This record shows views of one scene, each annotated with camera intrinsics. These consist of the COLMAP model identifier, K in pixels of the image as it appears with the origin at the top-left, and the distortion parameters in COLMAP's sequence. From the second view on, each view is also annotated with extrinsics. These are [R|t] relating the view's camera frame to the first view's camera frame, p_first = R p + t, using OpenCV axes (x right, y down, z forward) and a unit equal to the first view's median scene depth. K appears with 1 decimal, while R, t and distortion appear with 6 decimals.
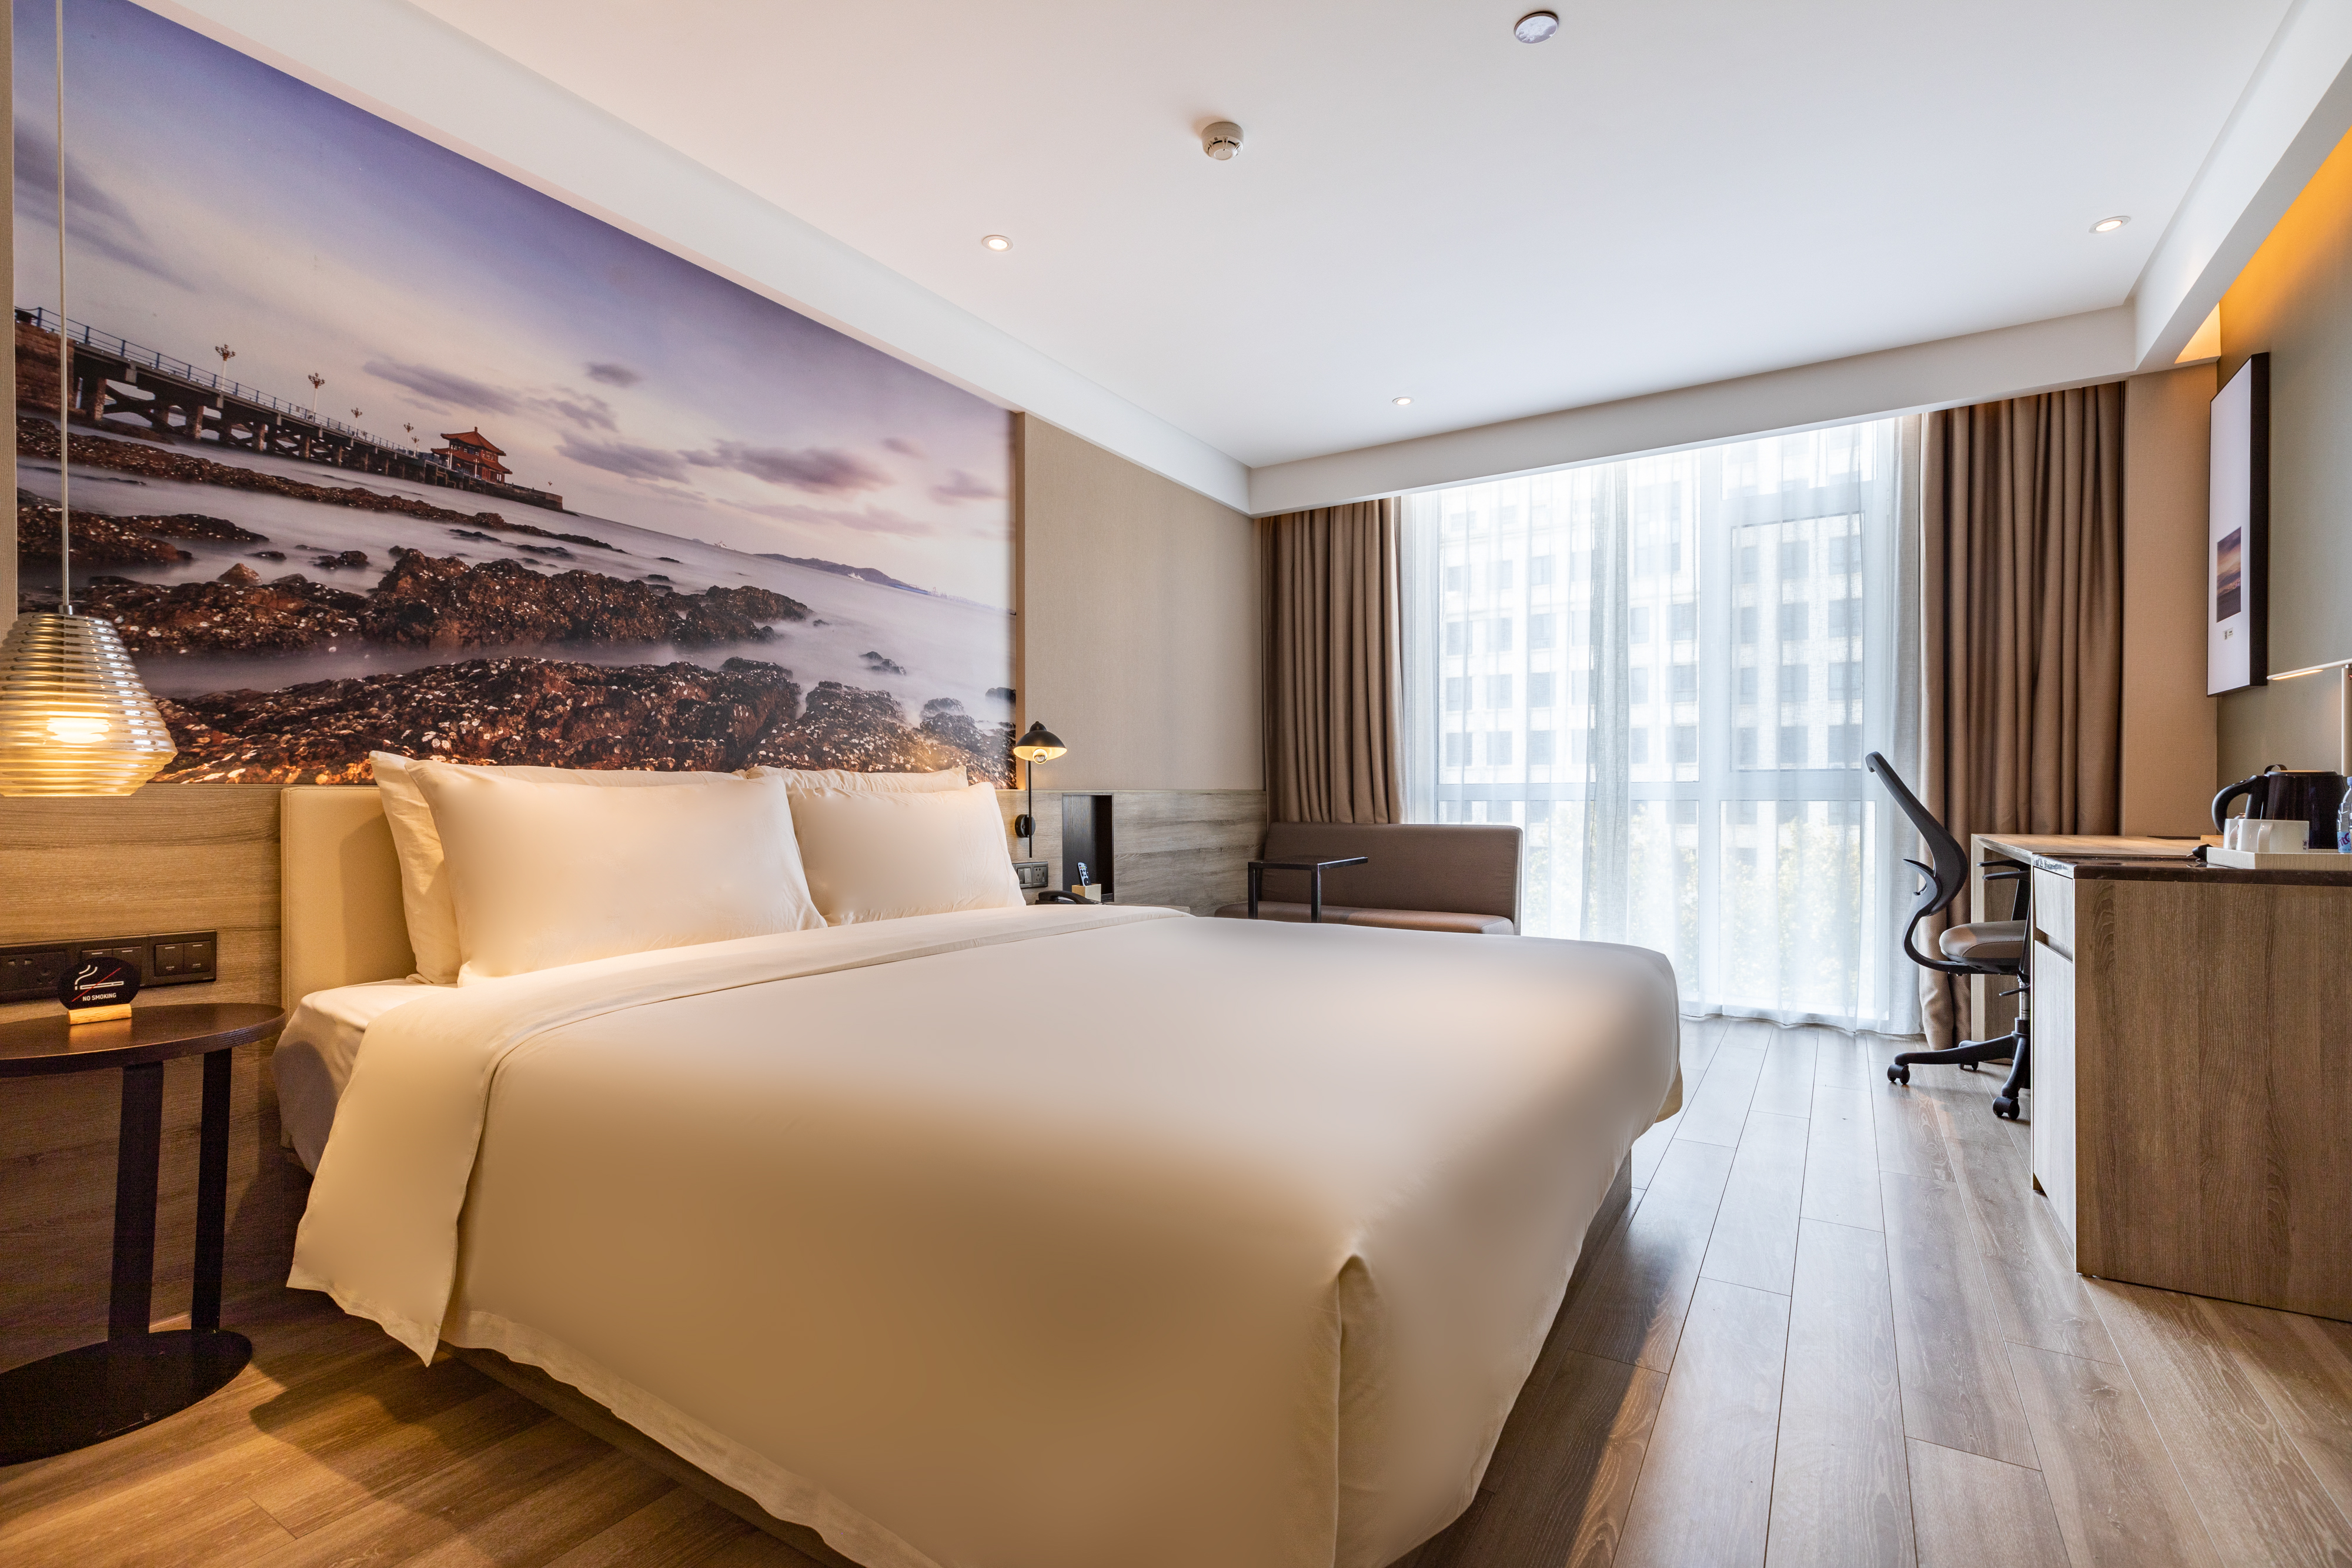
lens RADIAL K [[1072.4, 0, 1175.0], [0, 1072.4, 793.7], [0, 0, 1]] dist [0.001243, 0.000290]
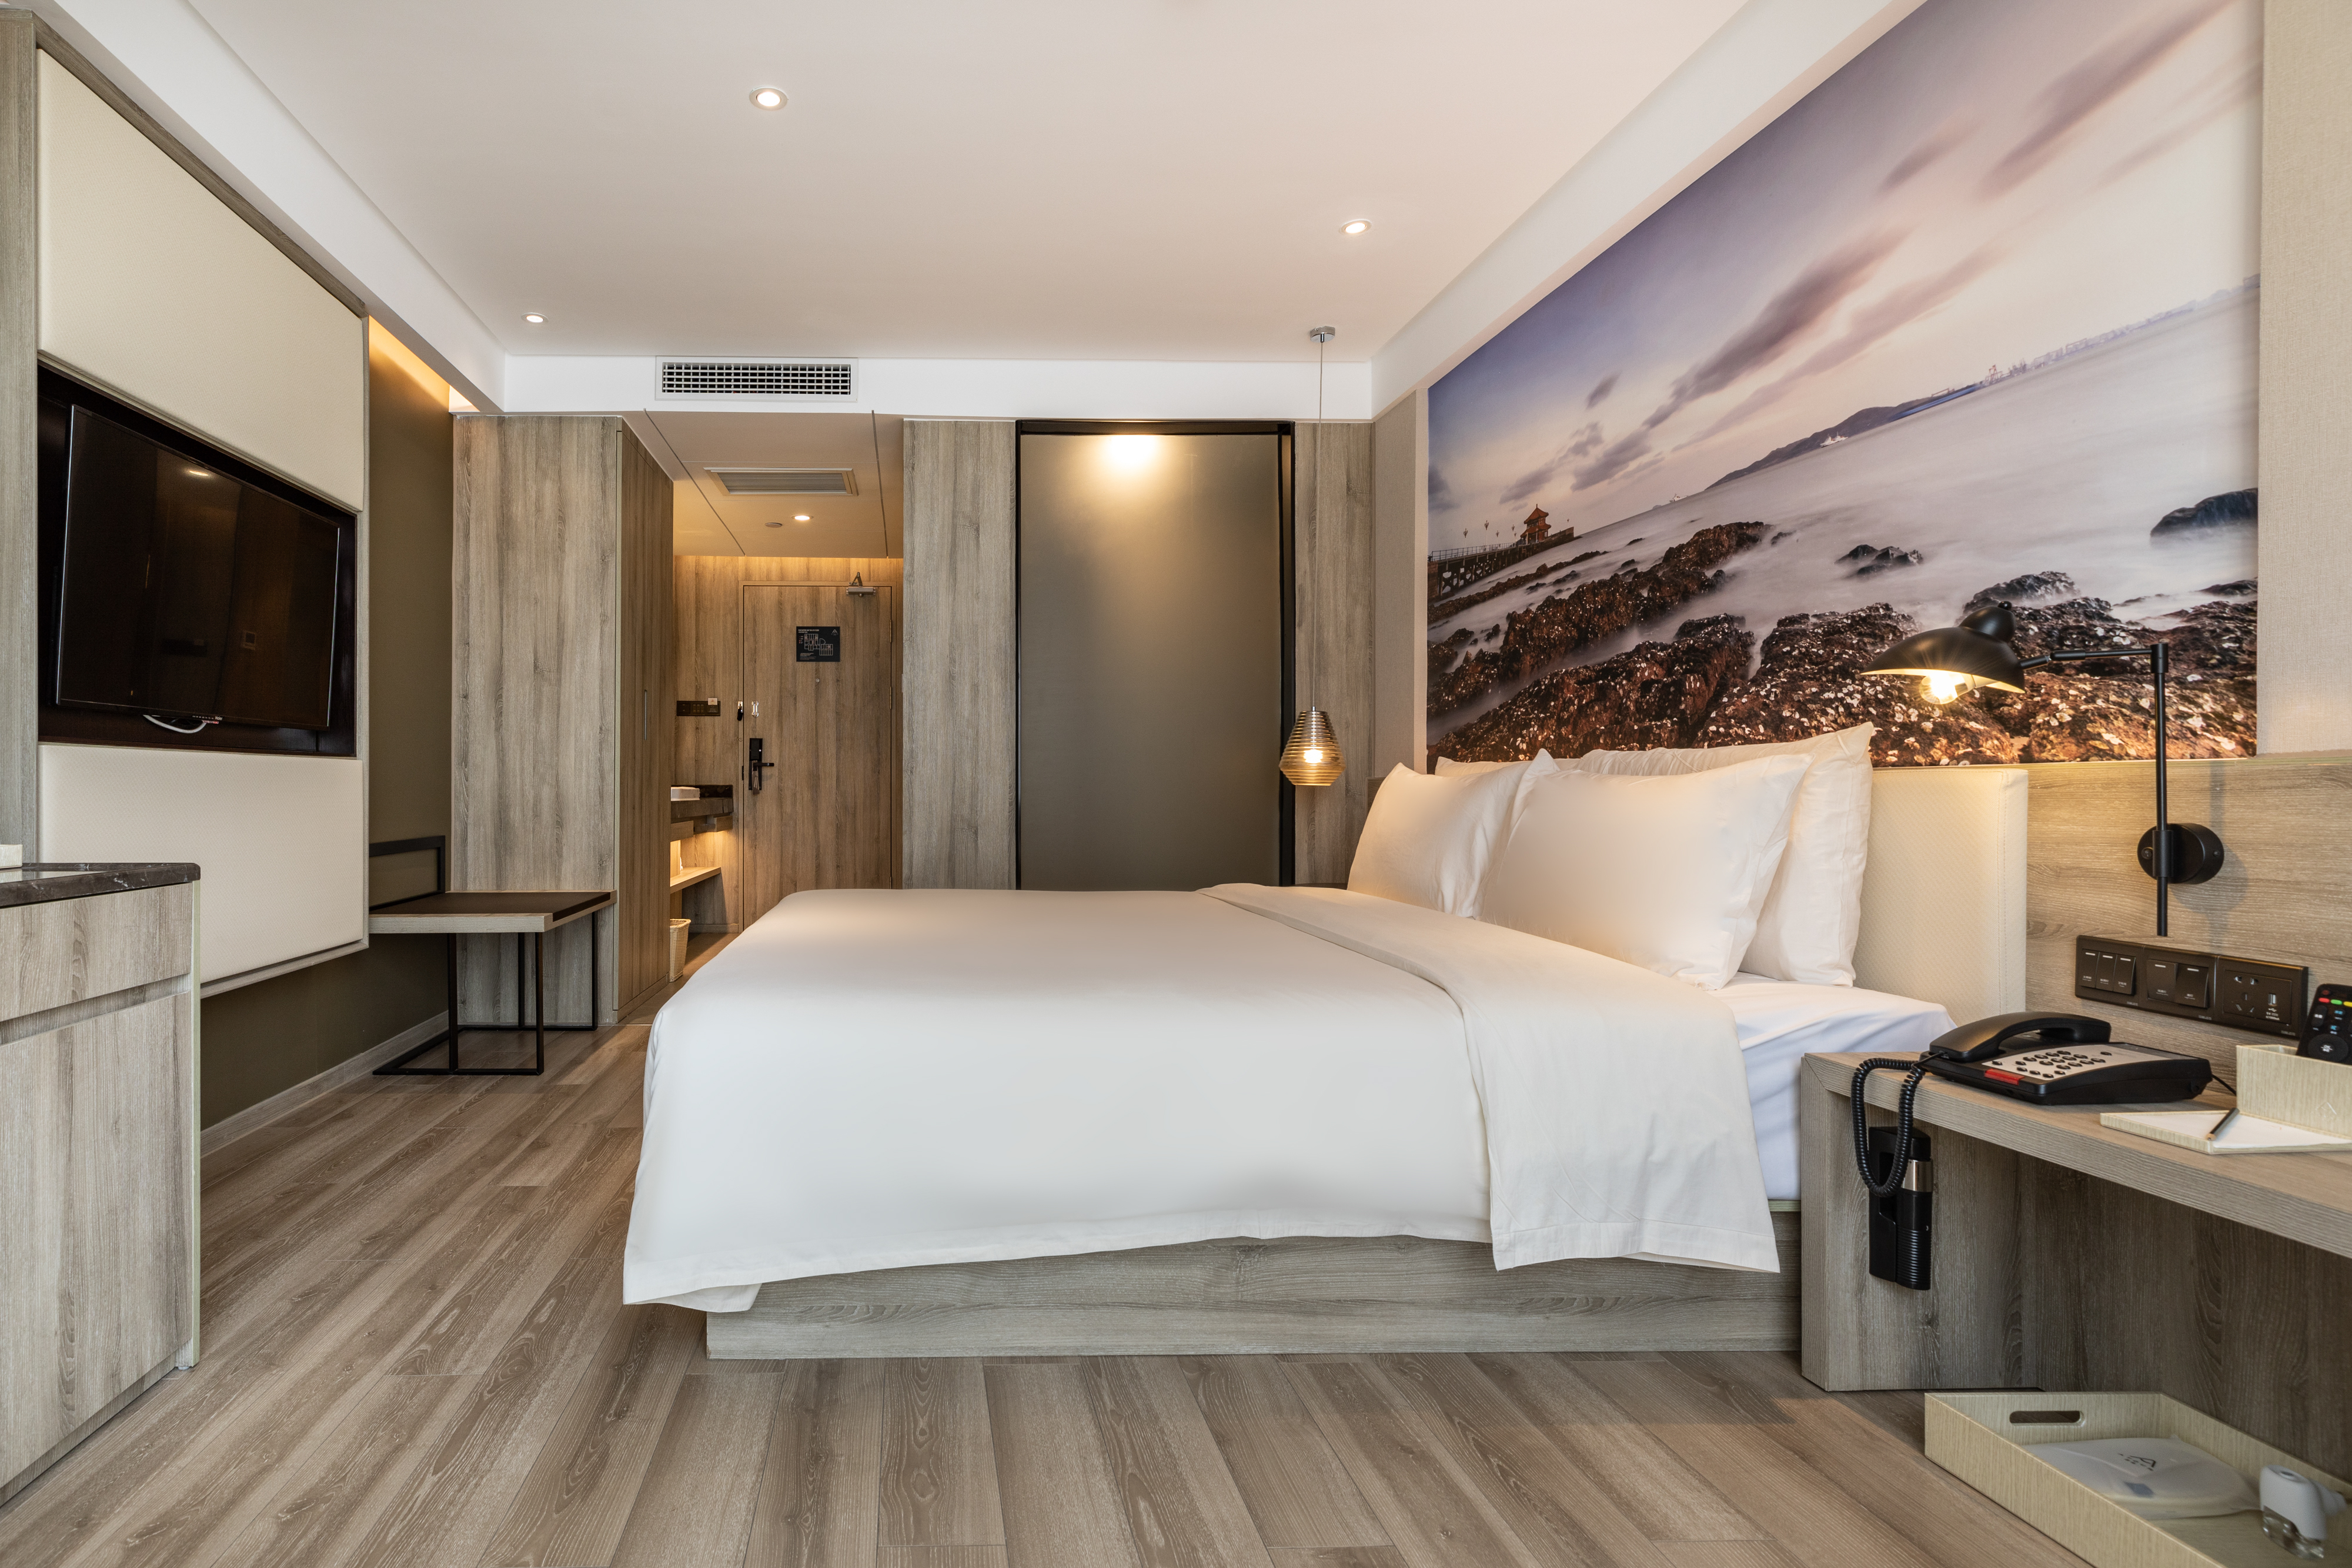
lens RADIAL K [[1072.4, 0, 1175.9], [0, 1072.4, 789.0], [0, 0, 1]] dist [0.001243, 0.000290]
pose [[-0.695016, -0.001500, -0.718992, 0.487692], [0.000991, 0.999995, -0.003045, 0.010019], [0.718993, -0.002828, -0.695011, 1.283998]]
